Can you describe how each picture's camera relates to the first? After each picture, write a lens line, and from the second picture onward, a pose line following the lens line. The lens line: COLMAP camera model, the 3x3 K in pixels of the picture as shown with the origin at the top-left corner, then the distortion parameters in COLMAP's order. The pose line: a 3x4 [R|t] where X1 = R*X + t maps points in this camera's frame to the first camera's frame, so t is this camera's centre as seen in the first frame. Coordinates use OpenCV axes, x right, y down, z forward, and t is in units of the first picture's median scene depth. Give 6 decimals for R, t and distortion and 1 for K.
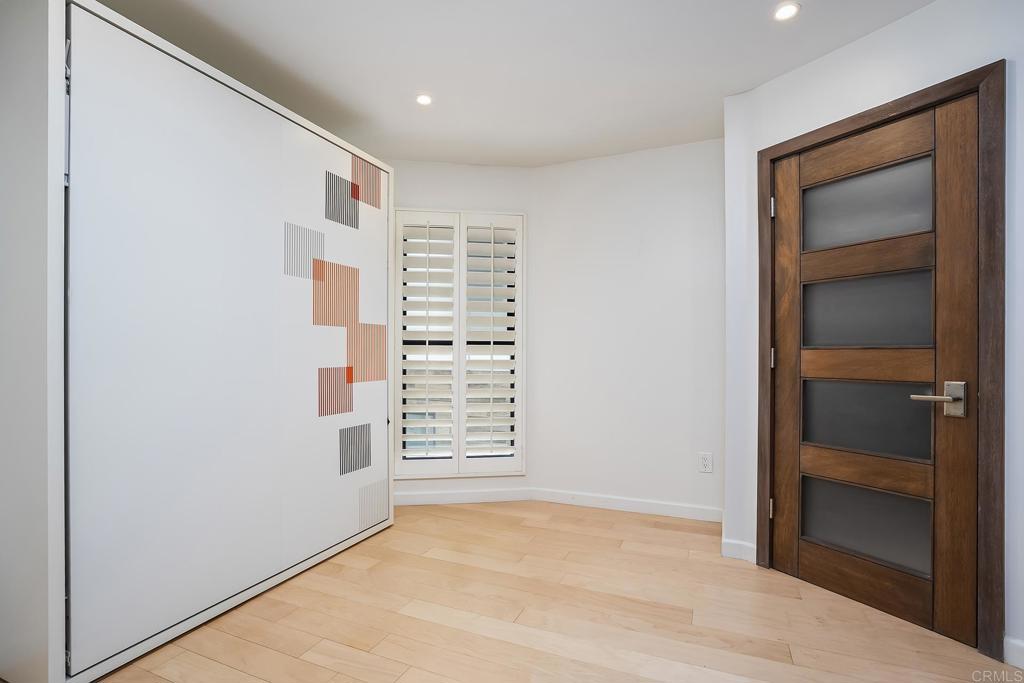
lens RADIAL K [[486.3, 0, 512.0], [0, 486.3, 341.5], [0, 0, 1]] dist [-0.000205, 0.000281]
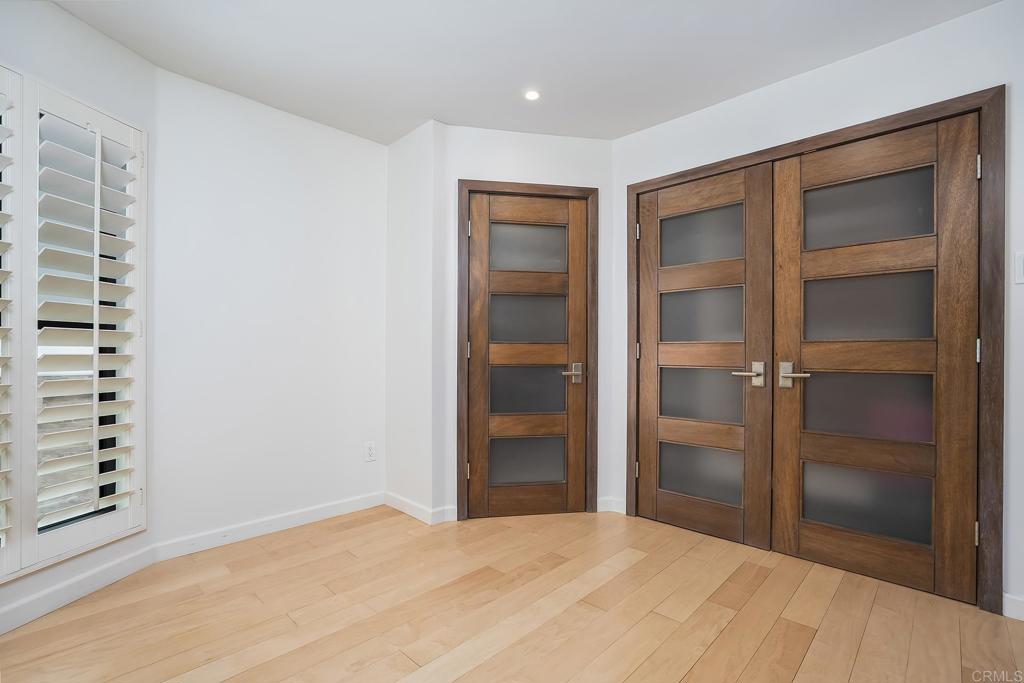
lens RADIAL K [[479.4, 0, 512.0], [0, 479.4, 341.5], [0, 0, 1]] dist [-0.028394, 0.013829]
pose [[0.364448, 0.015025, 0.931103, -0.582150], [-0.026327, 0.999636, -0.005826, 0.016902], [-0.930852, -0.022390, 0.364711, 0.467195]]
